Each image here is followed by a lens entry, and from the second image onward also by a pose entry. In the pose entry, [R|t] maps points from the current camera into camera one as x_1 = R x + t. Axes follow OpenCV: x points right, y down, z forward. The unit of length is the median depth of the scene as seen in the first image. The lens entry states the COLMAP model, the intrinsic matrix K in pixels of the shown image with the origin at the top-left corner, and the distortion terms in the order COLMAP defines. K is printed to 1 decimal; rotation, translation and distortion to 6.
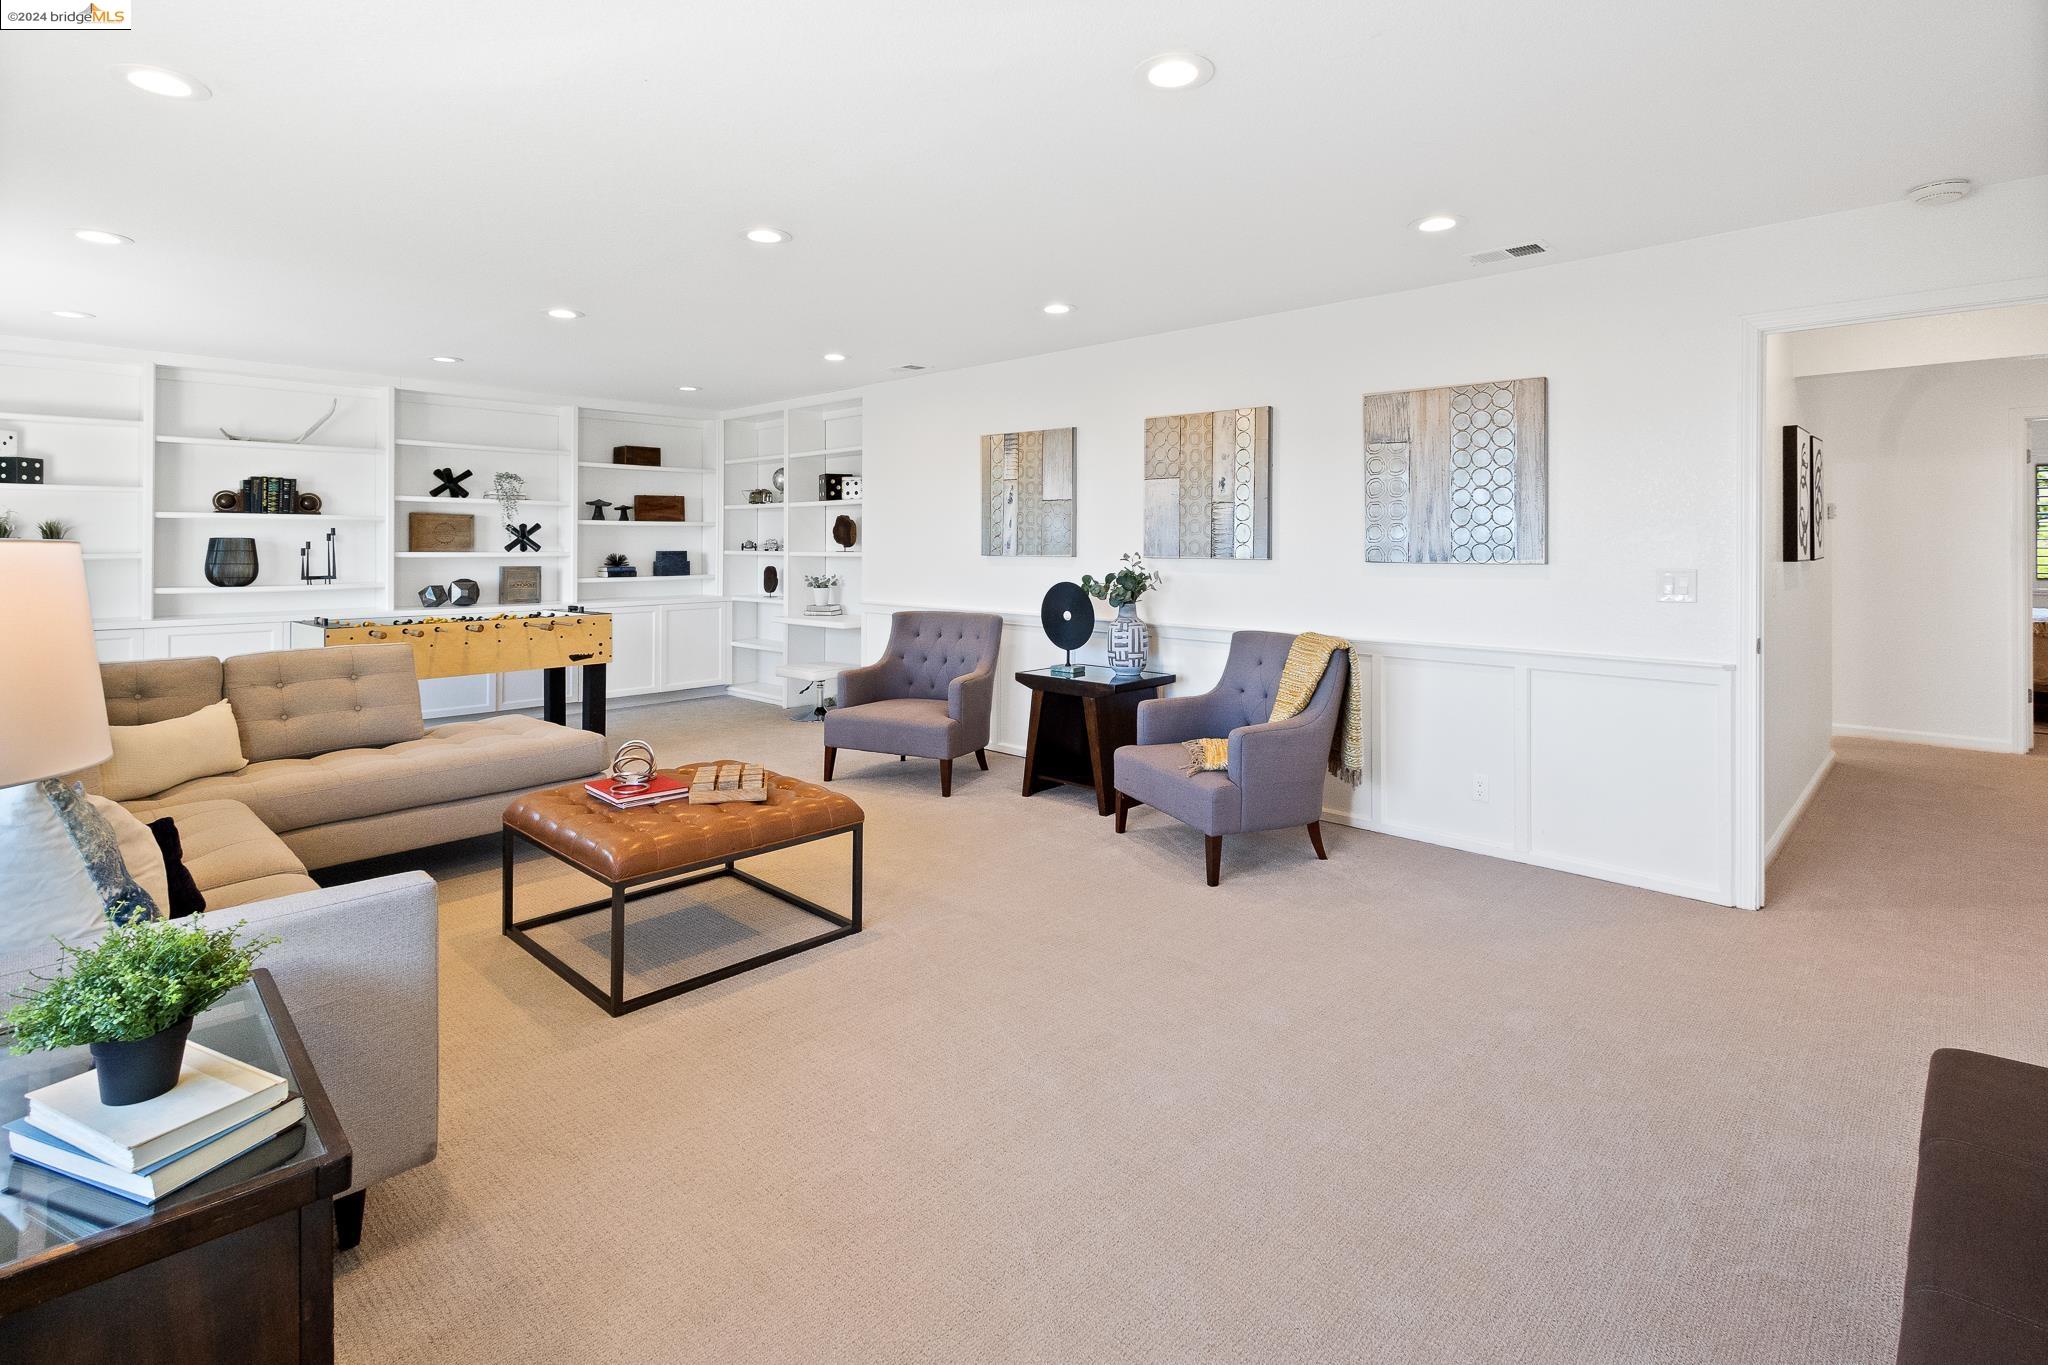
lens RADIAL K [[991.1, 0, 1012.7], [0, 991.1, 543.0], [0, 0, 1]] dist [0.003438, 0.001115]
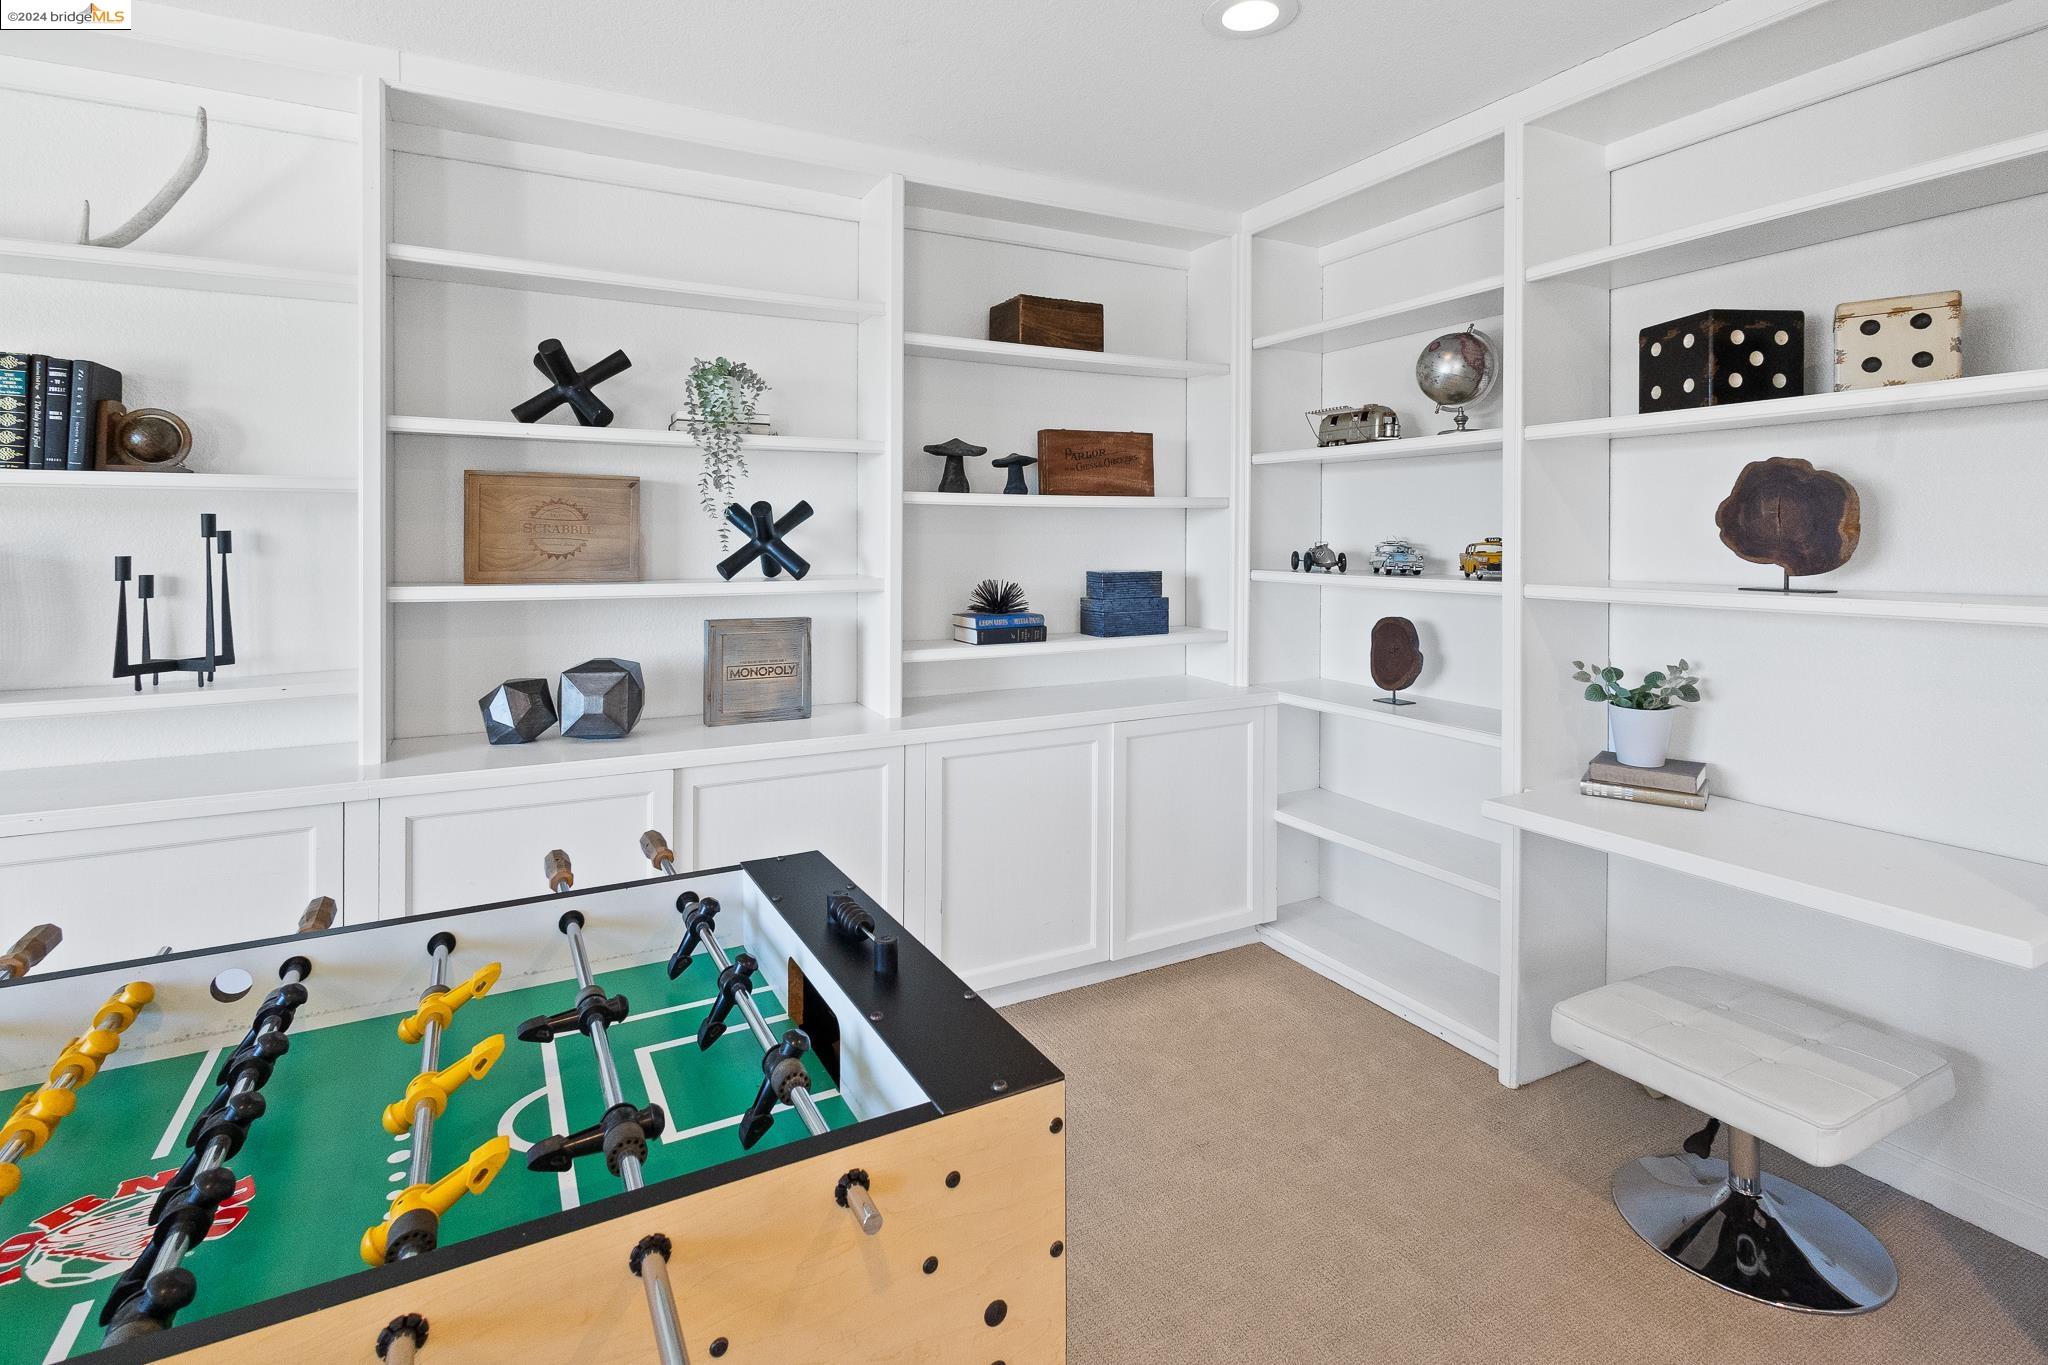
lens RADIAL K [[991.1, 0, 1022.5], [0, 991.1, 544.5], [0, 0, 1]] dist [0.003438, 0.001115]
pose [[0.953899, 0.001678, -0.300123, -0.281275], [0.000675, 0.999970, 0.007736, -0.006313], [0.300127, -0.007582, 0.953869, 0.651658]]
